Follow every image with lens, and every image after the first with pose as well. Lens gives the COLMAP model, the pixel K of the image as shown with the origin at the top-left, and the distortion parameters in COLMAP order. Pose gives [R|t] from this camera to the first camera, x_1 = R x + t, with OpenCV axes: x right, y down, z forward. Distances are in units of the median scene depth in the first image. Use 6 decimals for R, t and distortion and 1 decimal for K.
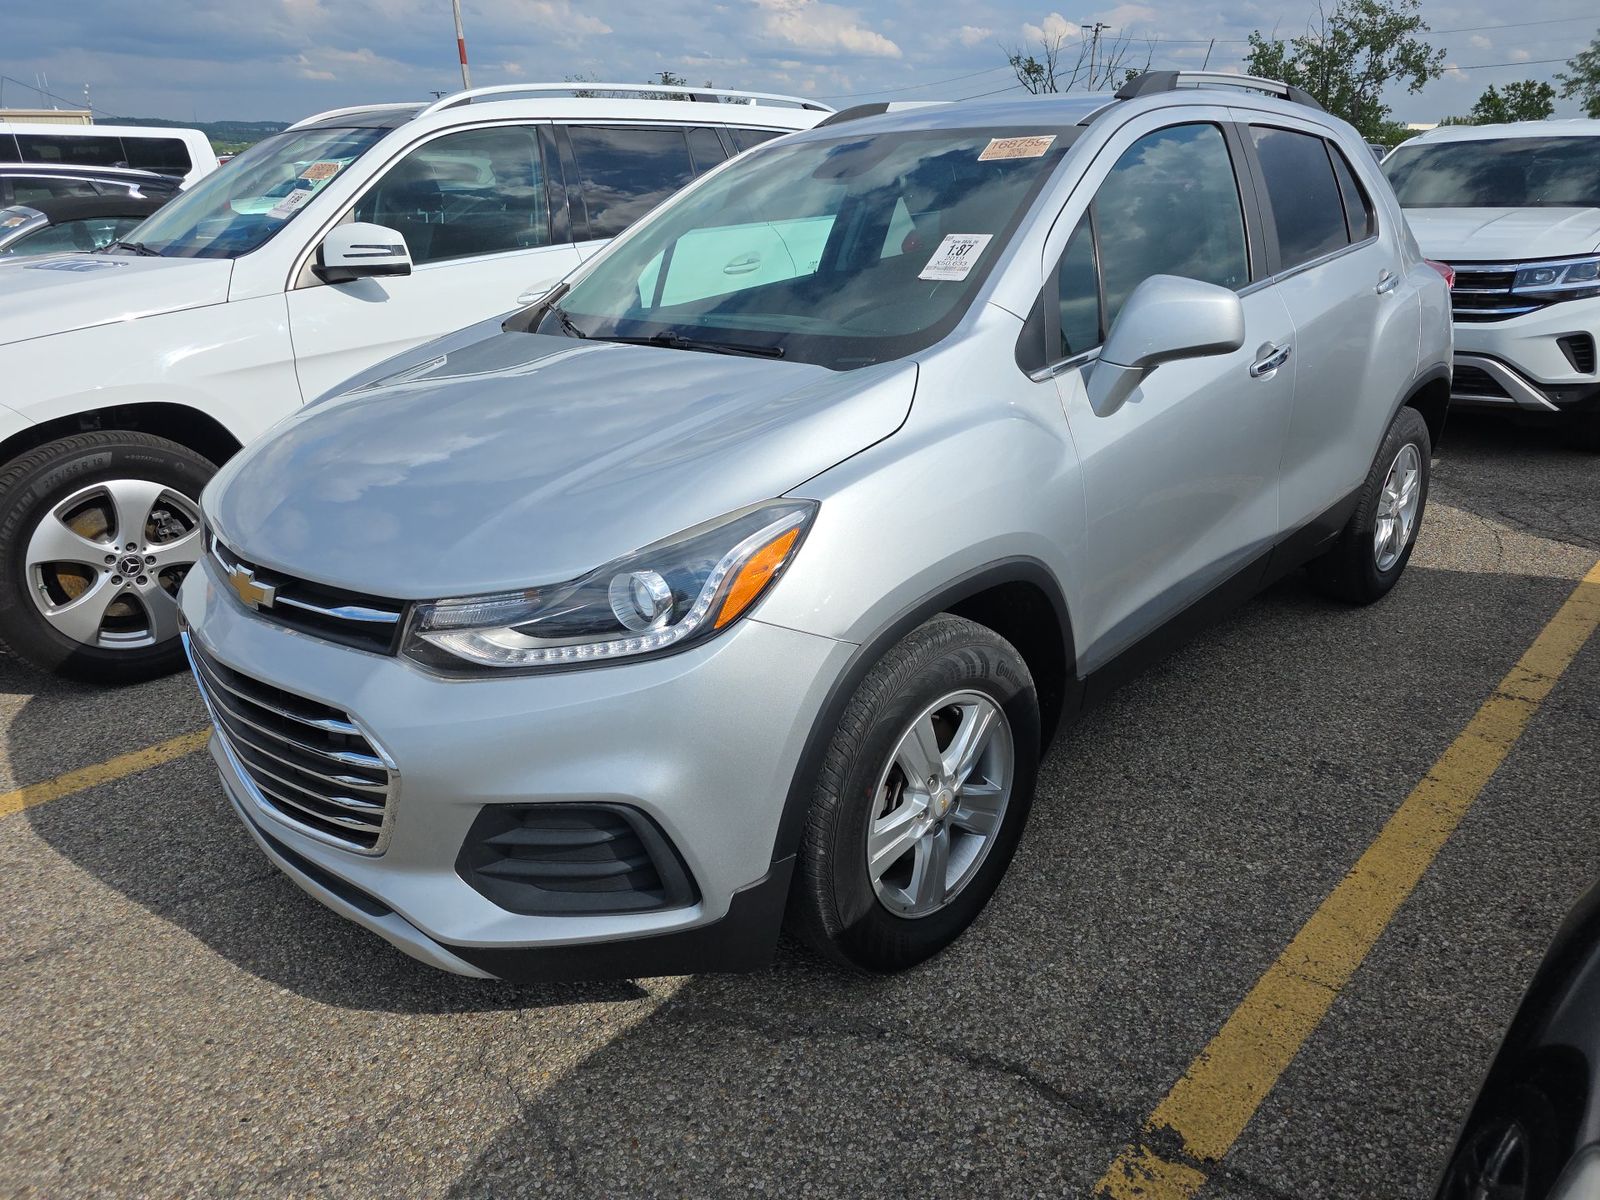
lens RADIAL K [[1166.9, 0, 780.4], [0, 1166.9, 592.0], [0, 0, 1]] dist [0.046017, -0.043383]
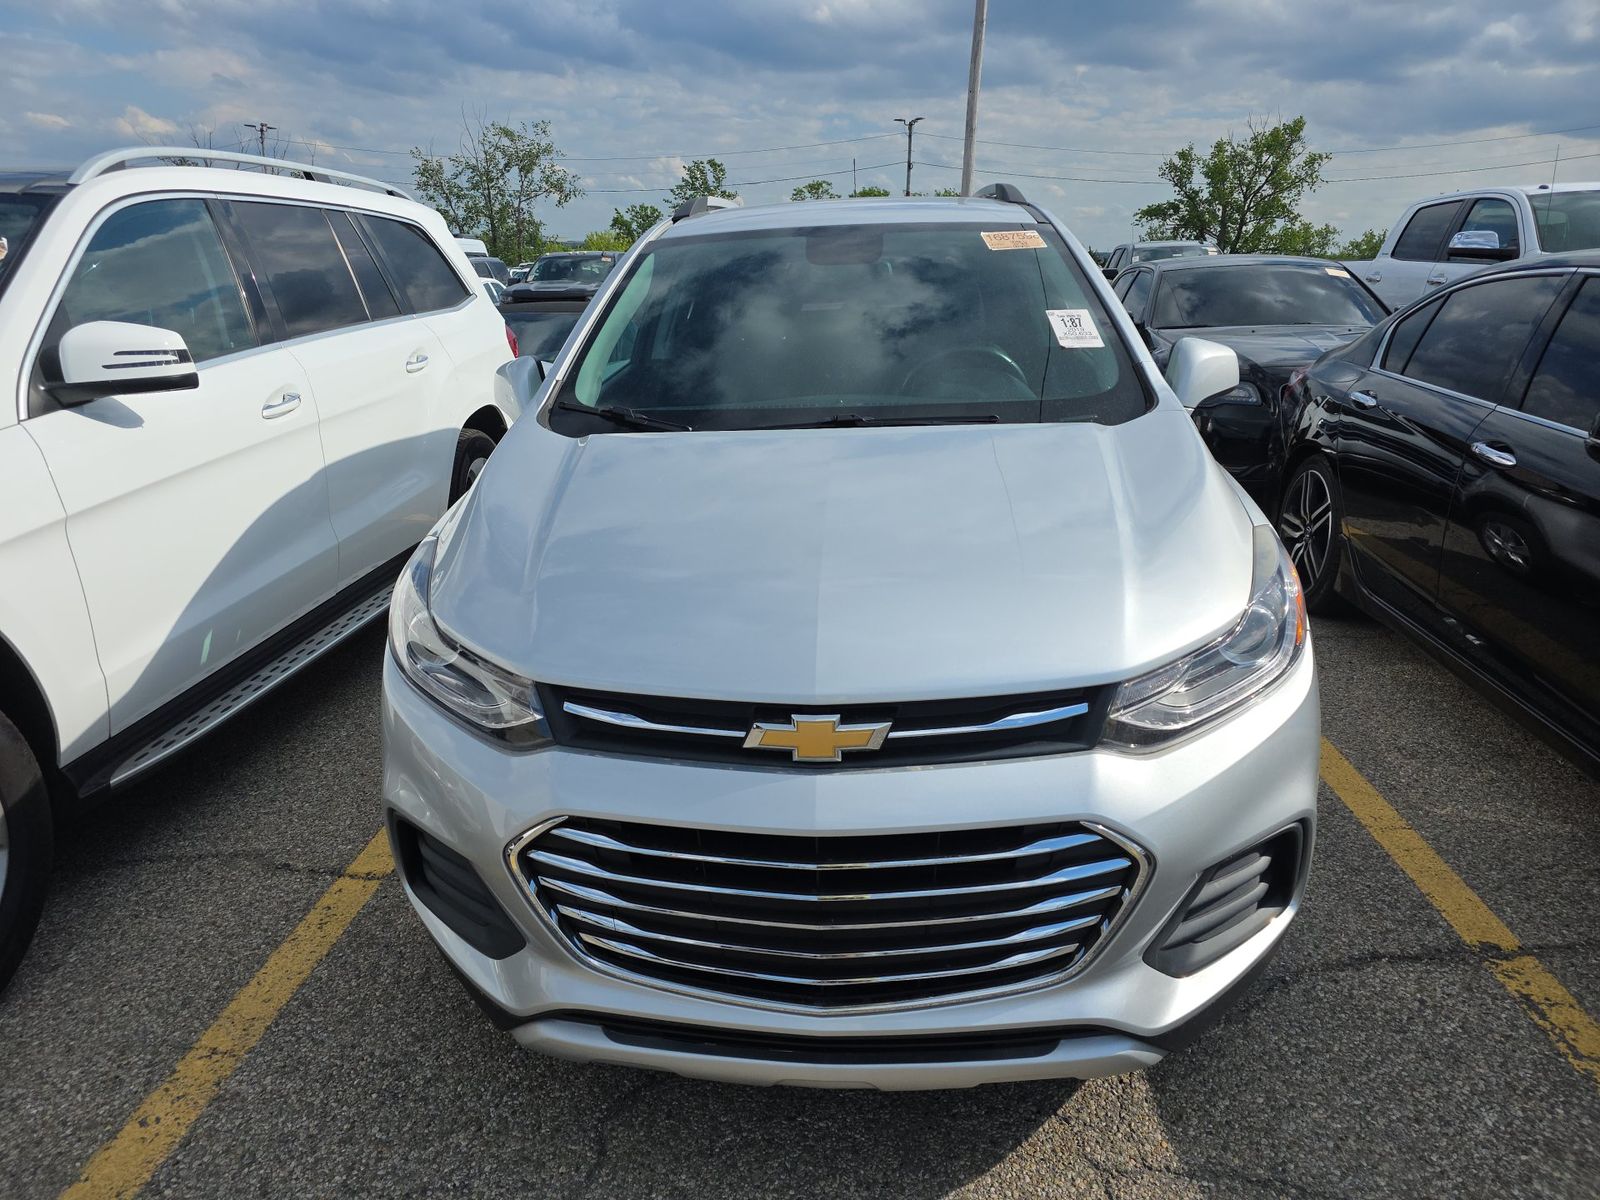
lens RADIAL K [[1166.9, 0, 780.4], [0, 1166.9, 592.0], [0, 0, 1]] dist [0.046017, -0.043383]
pose [[0.738274, -0.170828, 0.652510, -0.563060], [0.222924, 0.974831, 0.002987, -0.064275], [-0.636598, 0.143255, 0.757774, 0.219668]]
